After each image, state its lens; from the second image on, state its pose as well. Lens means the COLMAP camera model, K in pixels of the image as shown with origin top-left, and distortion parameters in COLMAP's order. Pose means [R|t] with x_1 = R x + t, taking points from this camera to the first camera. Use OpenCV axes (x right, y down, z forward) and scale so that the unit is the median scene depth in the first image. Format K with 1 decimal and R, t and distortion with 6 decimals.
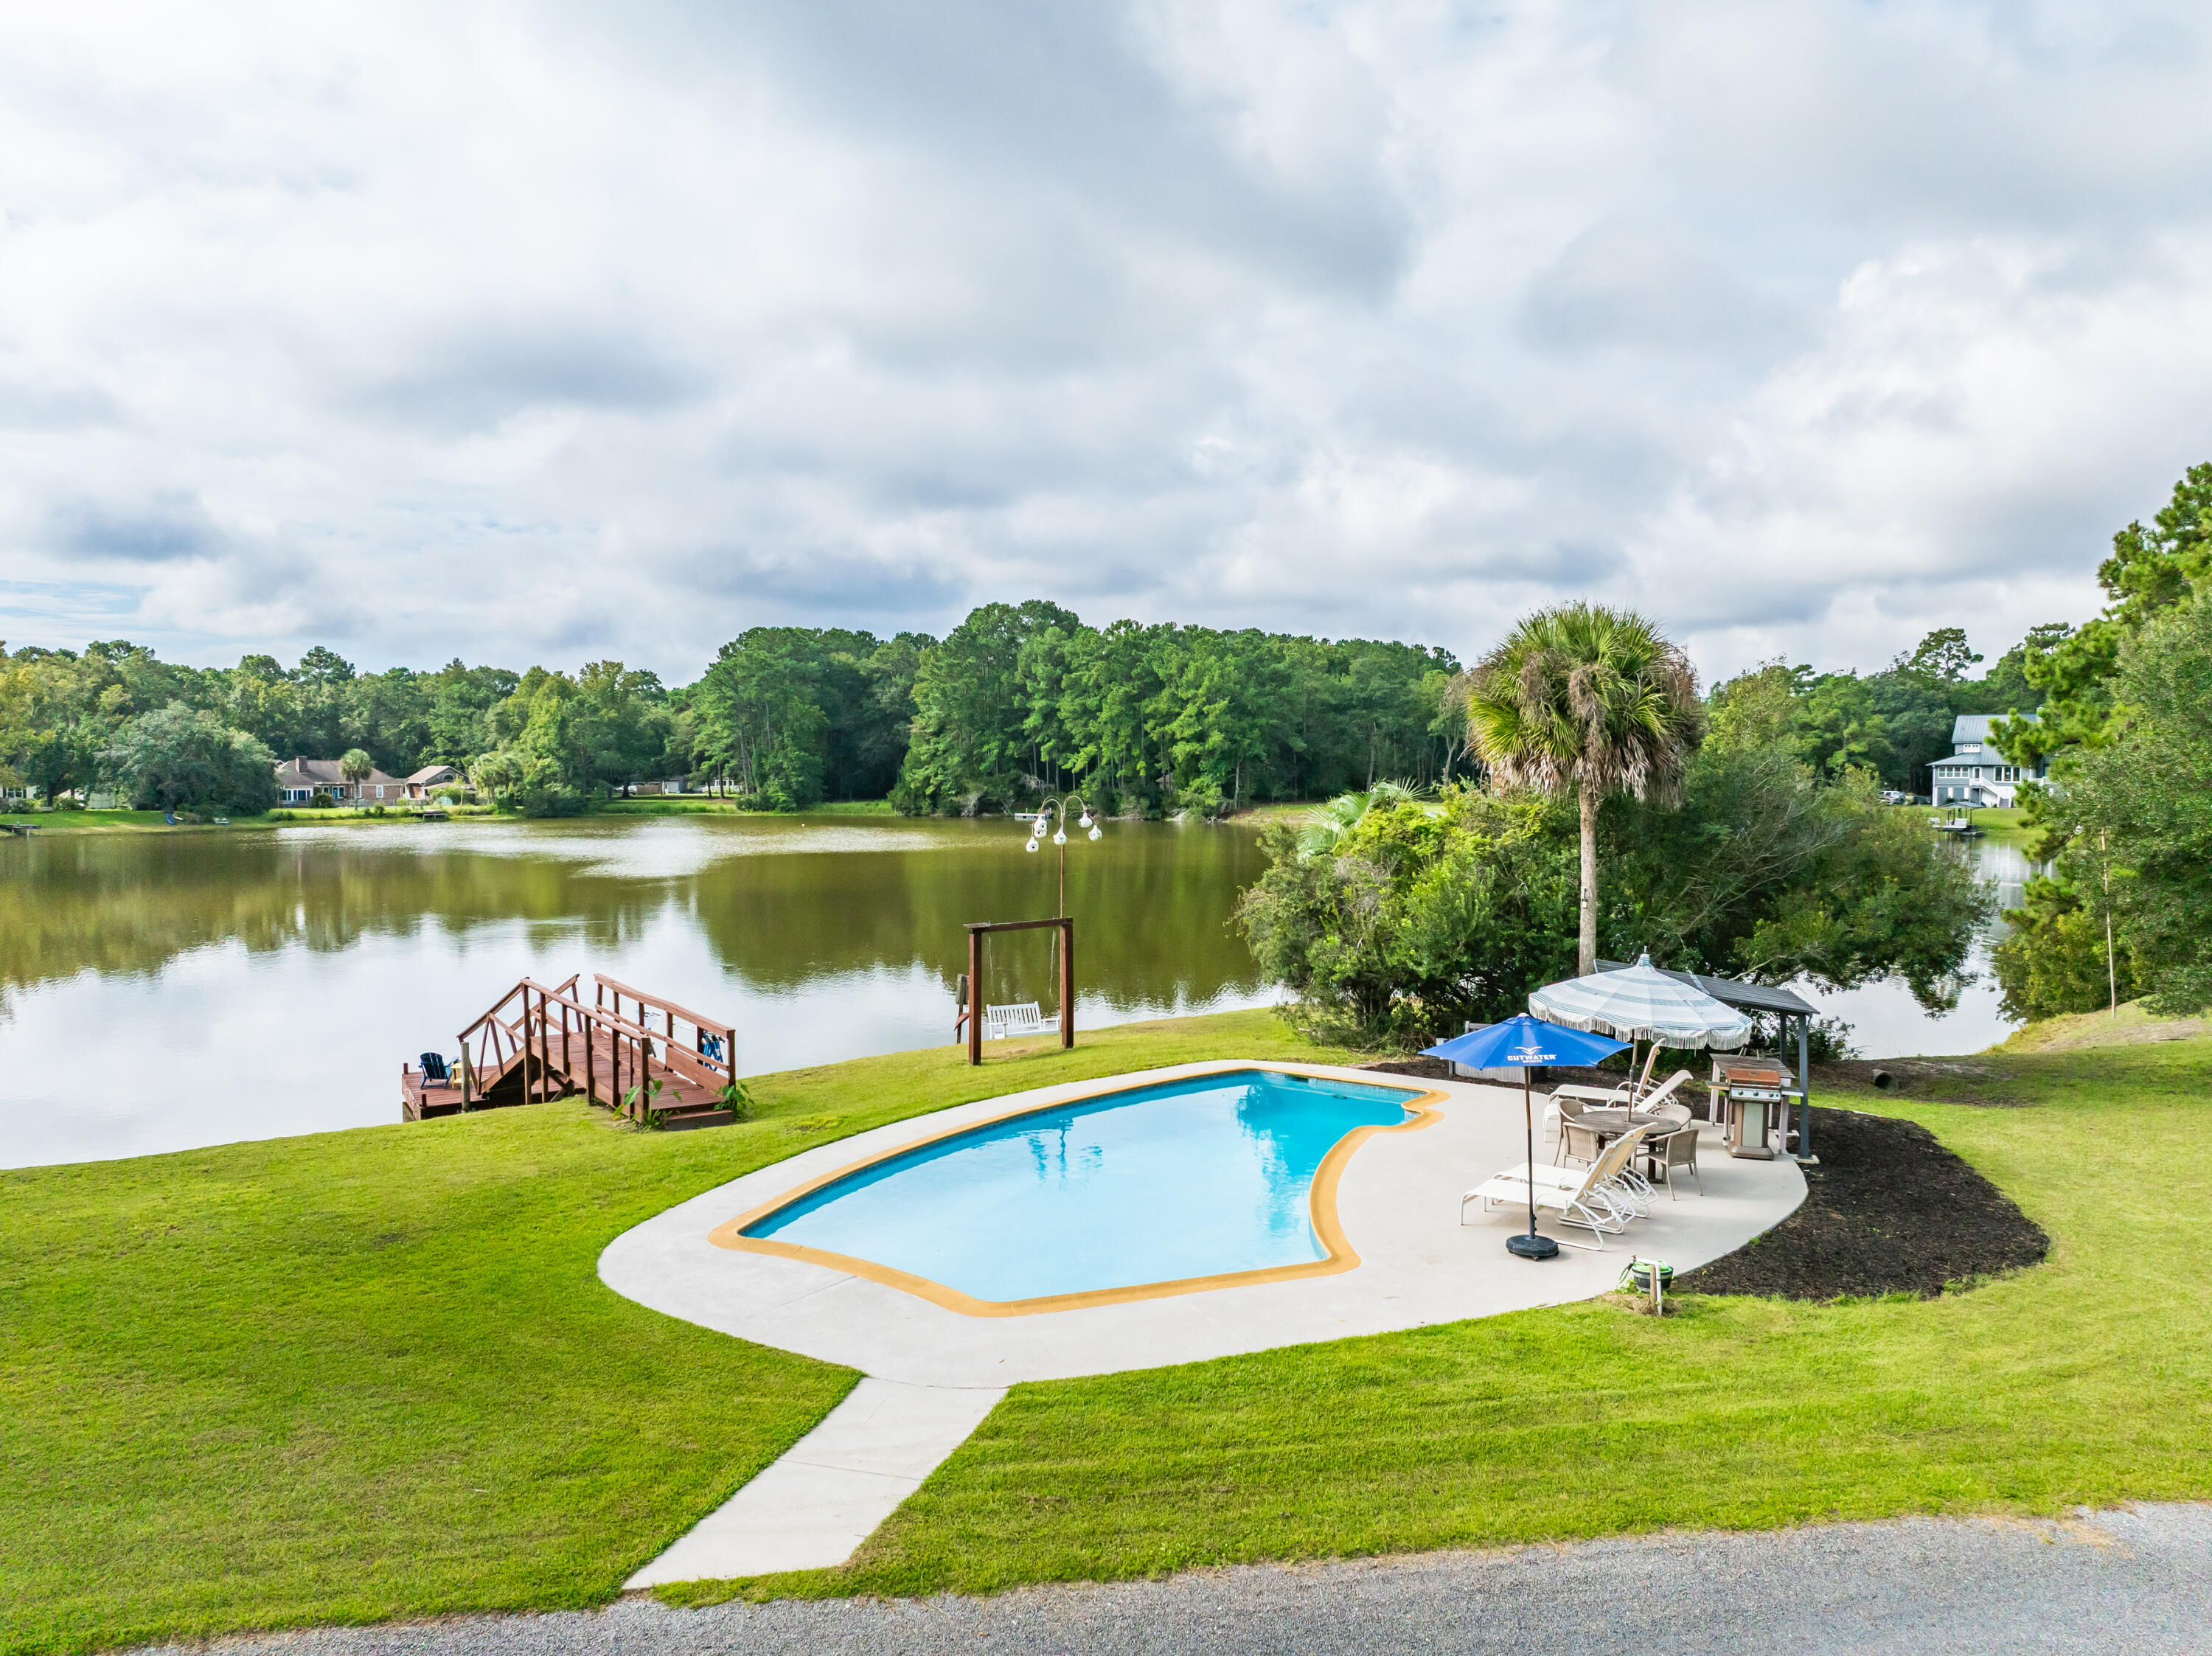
lens RADIAL K [[1576.9, 0, 1106.2], [0, 1576.9, 826.3], [0, 0, 1]] dist [-0.052279, 0.019271]
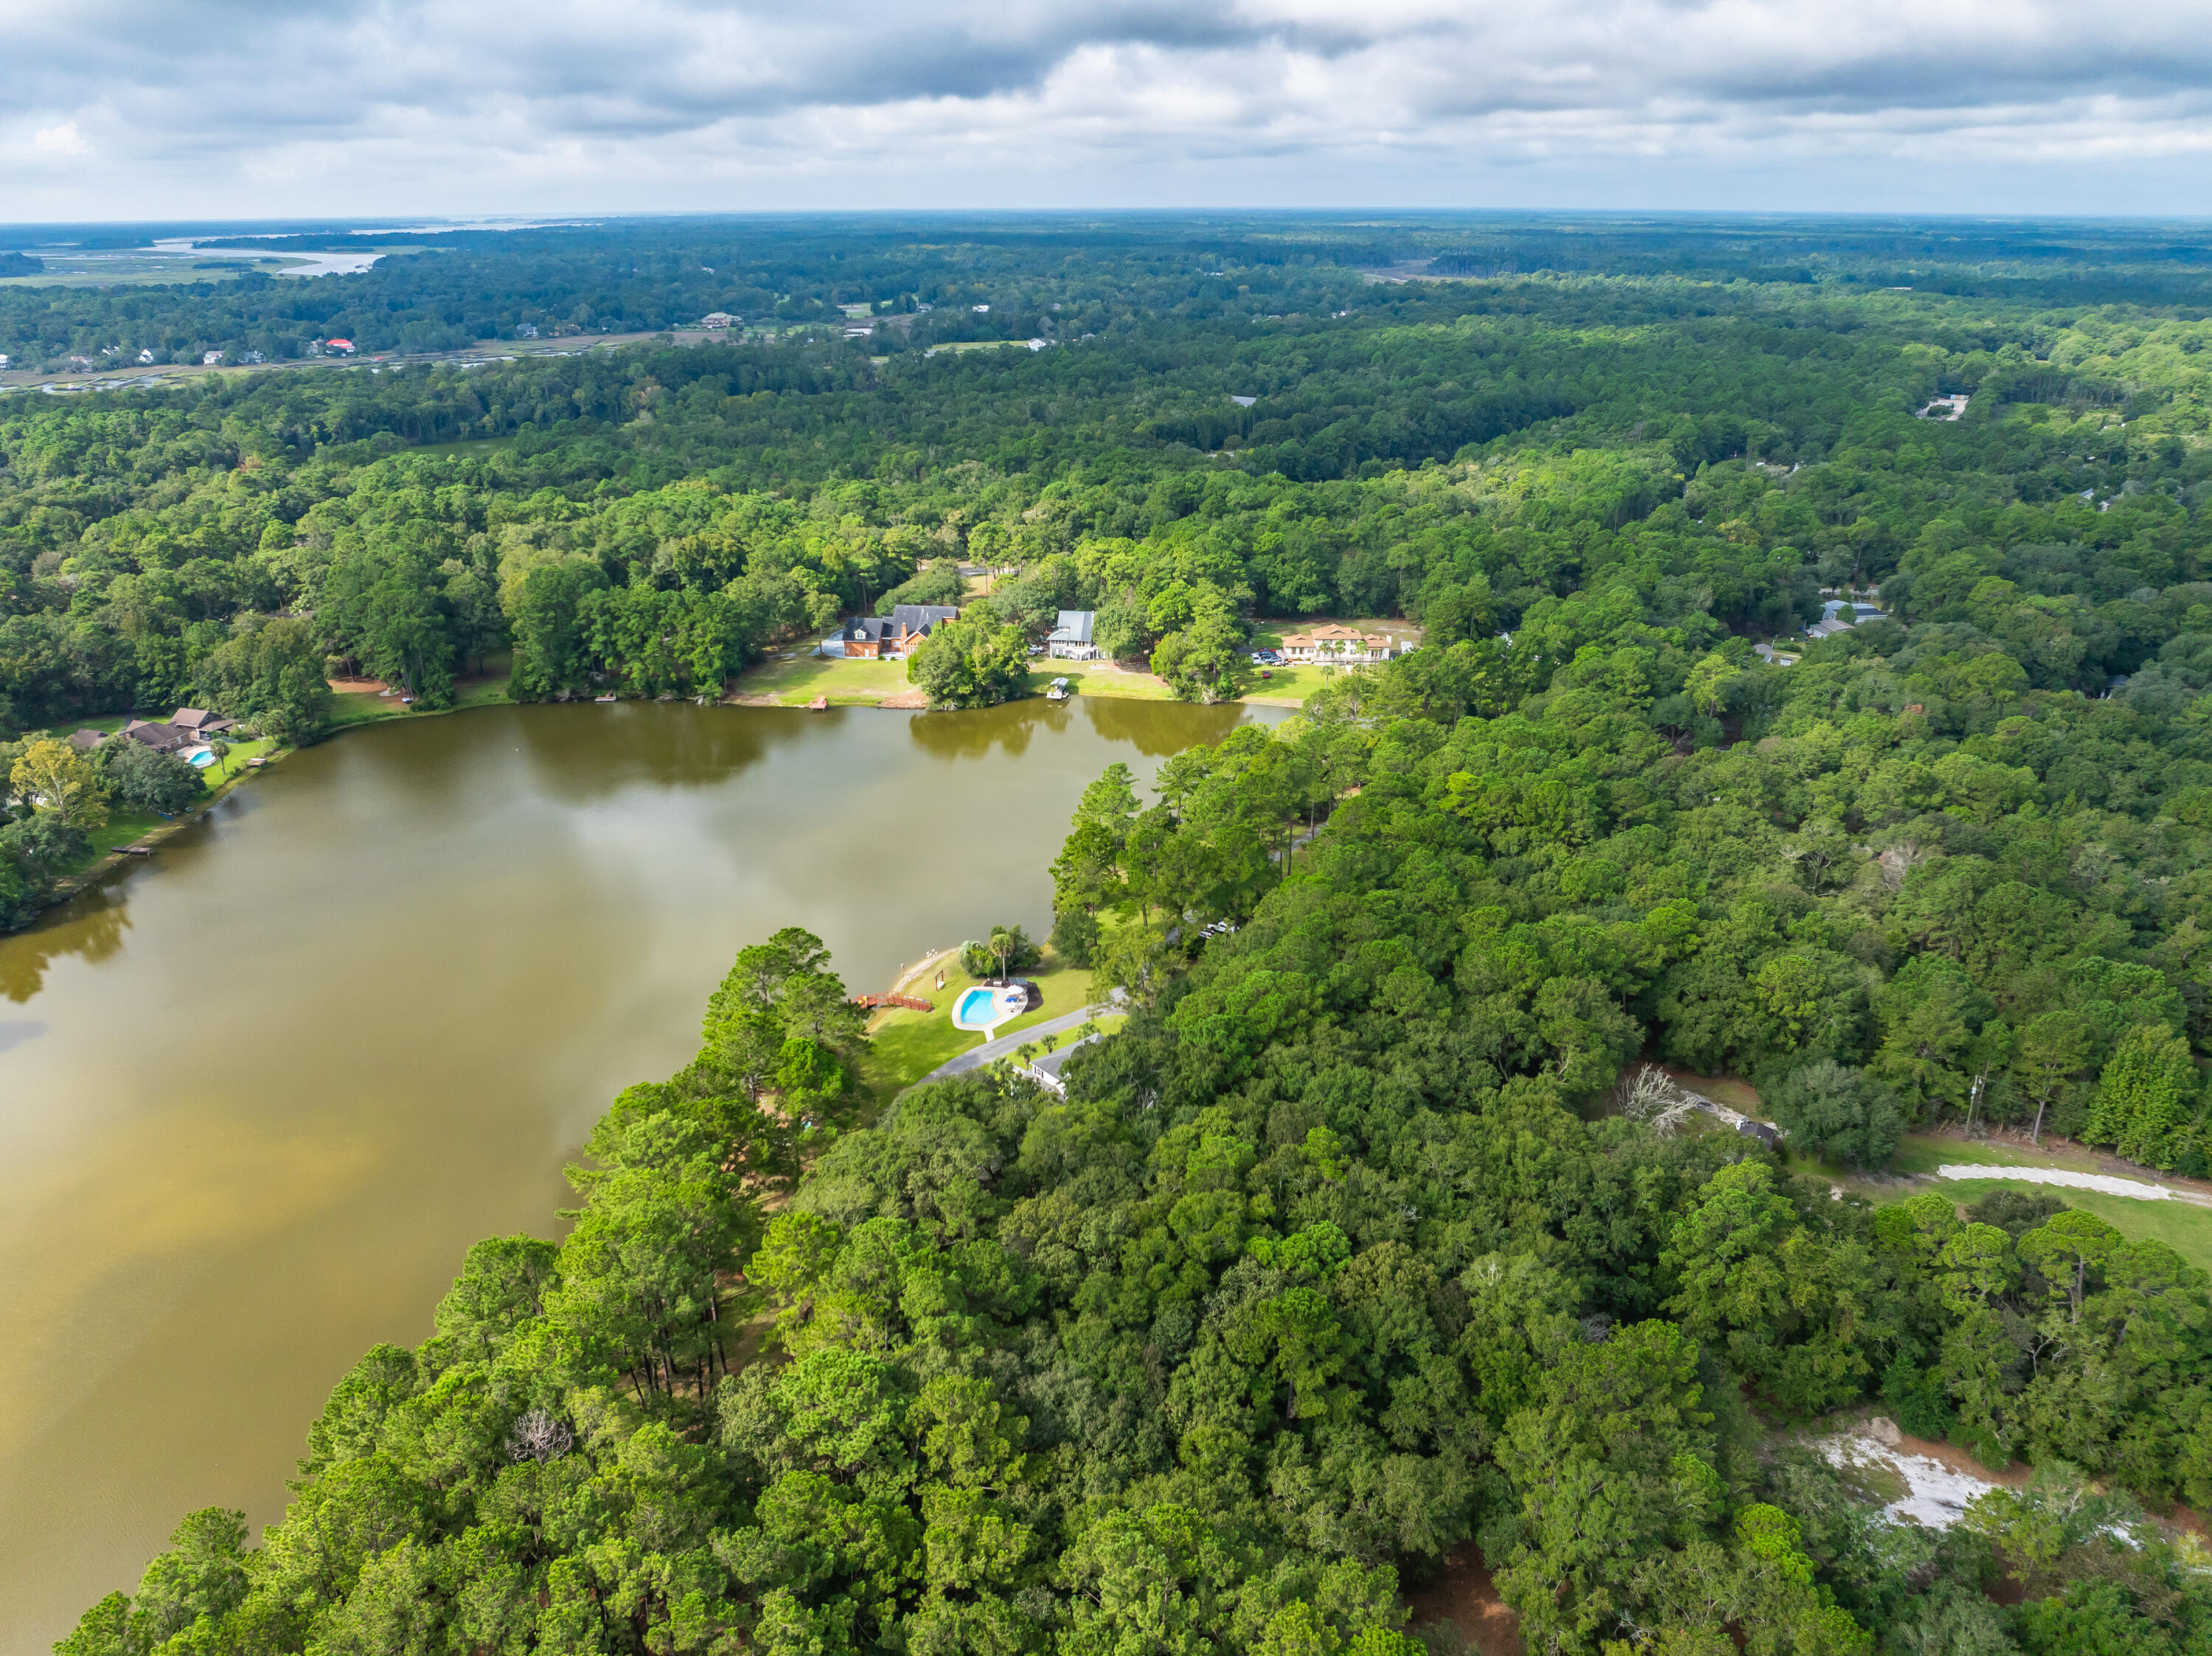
lens RADIAL K [[1576.9, 0, 1107.4], [0, 1576.9, 827.6], [0, 0, 1]] dist [-0.052279, 0.019271]
pose [[0.872538, -0.189585, 0.450260, -0.418623], [0.030295, 0.940857, 0.337446, -0.501134], [-0.487605, -0.280793, 0.826678, -0.887291]]
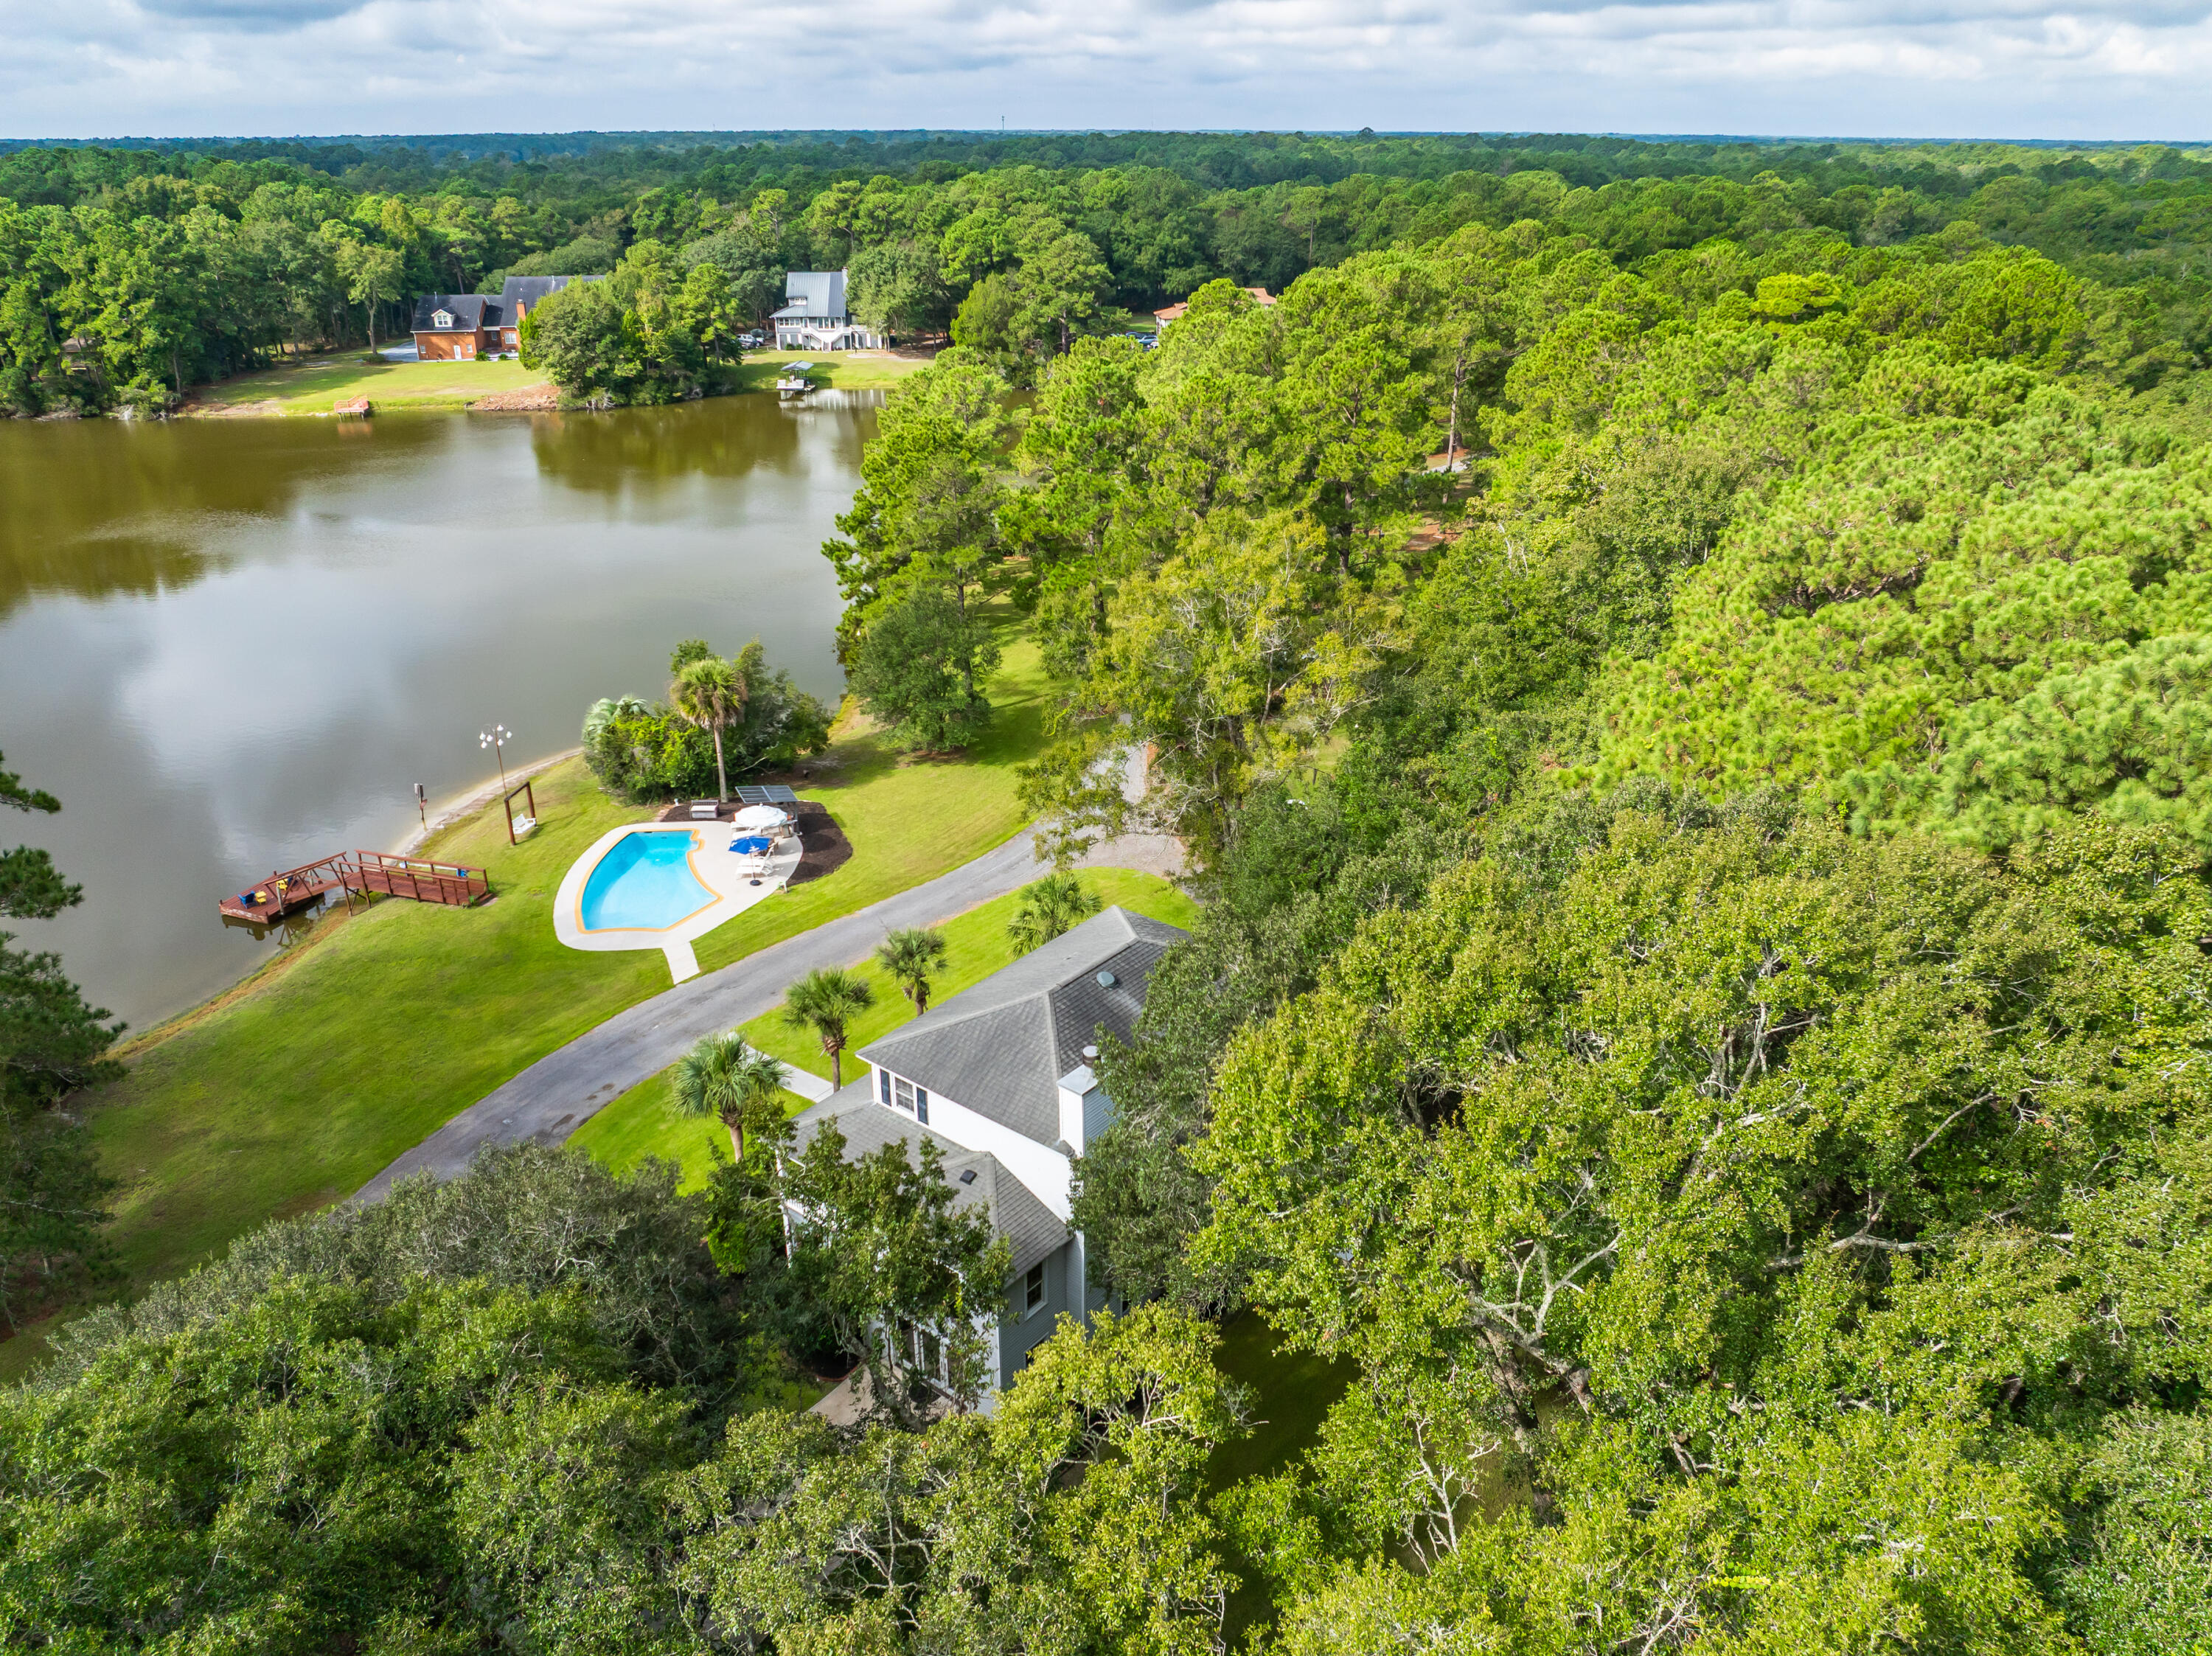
lens RADIAL K [[1576.9, 0, 1118.0], [0, 1576.9, 839.8], [0, 0, 1]] dist [-0.052279, 0.019271]
pose [[0.766913, -0.266174, 0.583948, -0.122783], [0.026281, 0.922193, 0.385837, -0.124865], [-0.641213, -0.280557, 0.714237, -0.230210]]
